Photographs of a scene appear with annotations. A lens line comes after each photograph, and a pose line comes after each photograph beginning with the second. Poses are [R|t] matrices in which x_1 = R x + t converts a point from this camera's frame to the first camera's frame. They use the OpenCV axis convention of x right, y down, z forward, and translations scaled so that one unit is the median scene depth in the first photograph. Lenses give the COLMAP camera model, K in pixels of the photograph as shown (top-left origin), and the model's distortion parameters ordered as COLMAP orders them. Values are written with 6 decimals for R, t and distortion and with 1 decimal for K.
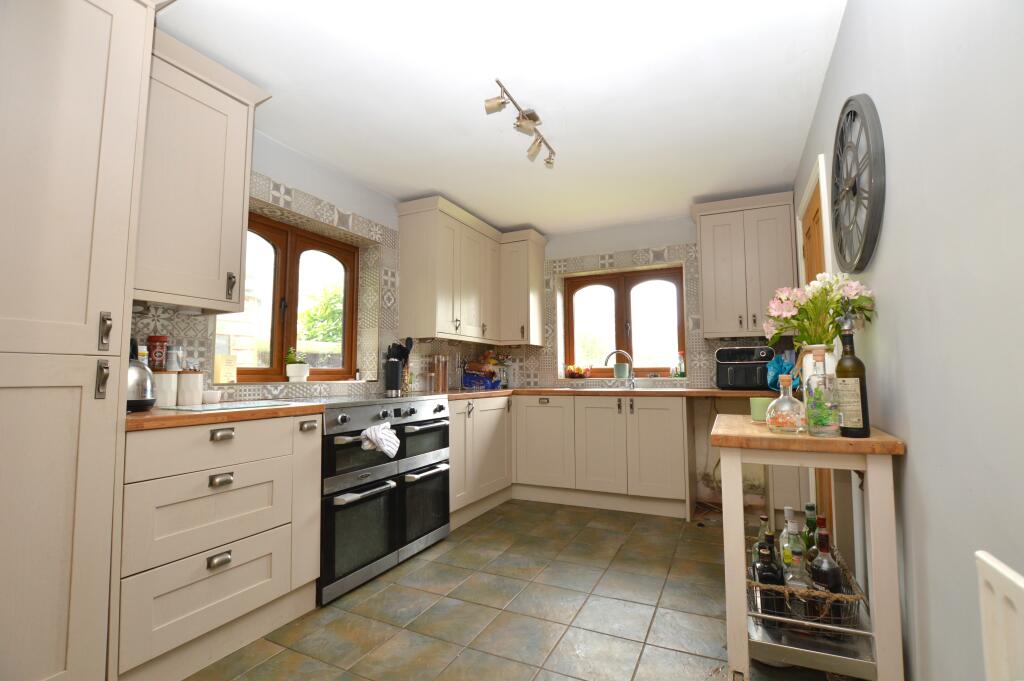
lens RADIAL K [[452.9, 0, 512.9], [0, 452.9, 340.1], [0, 0, 1]] dist [-0.000601, -0.000251]
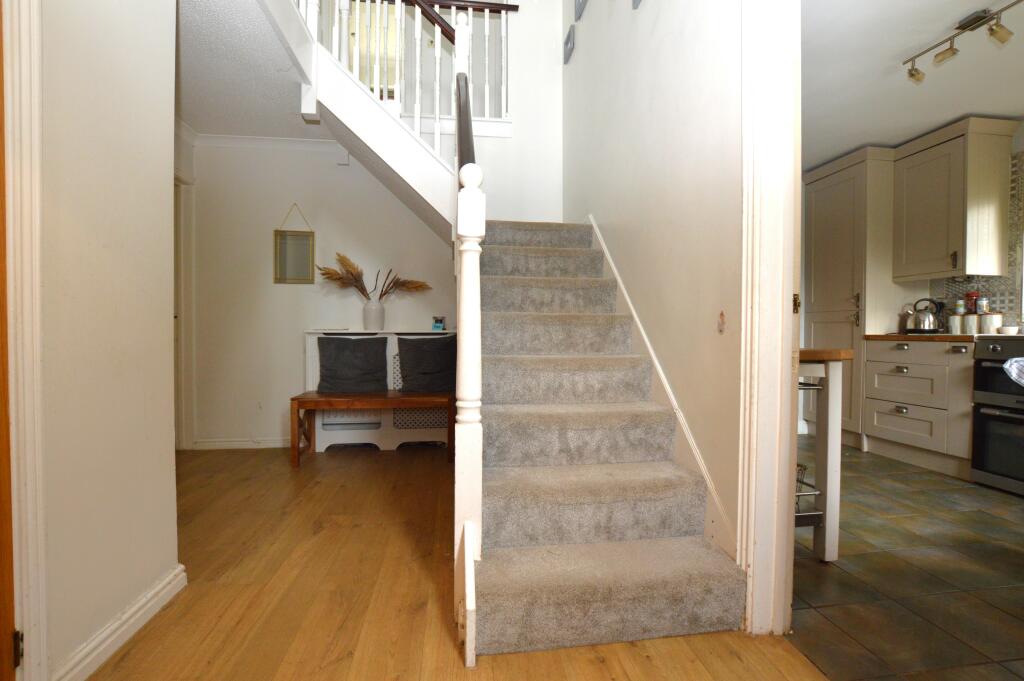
lens RADIAL K [[452.9, 0, 511.7], [0, 452.9, 338.2], [0, 0, 1]] dist [-0.000601, -0.000251]
pose [[-0.830184, 0.004632, -0.557470, 1.496549], [0.033487, 0.998574, -0.041571, 0.163395], [0.556482, -0.053179, -0.829156, 1.377152]]
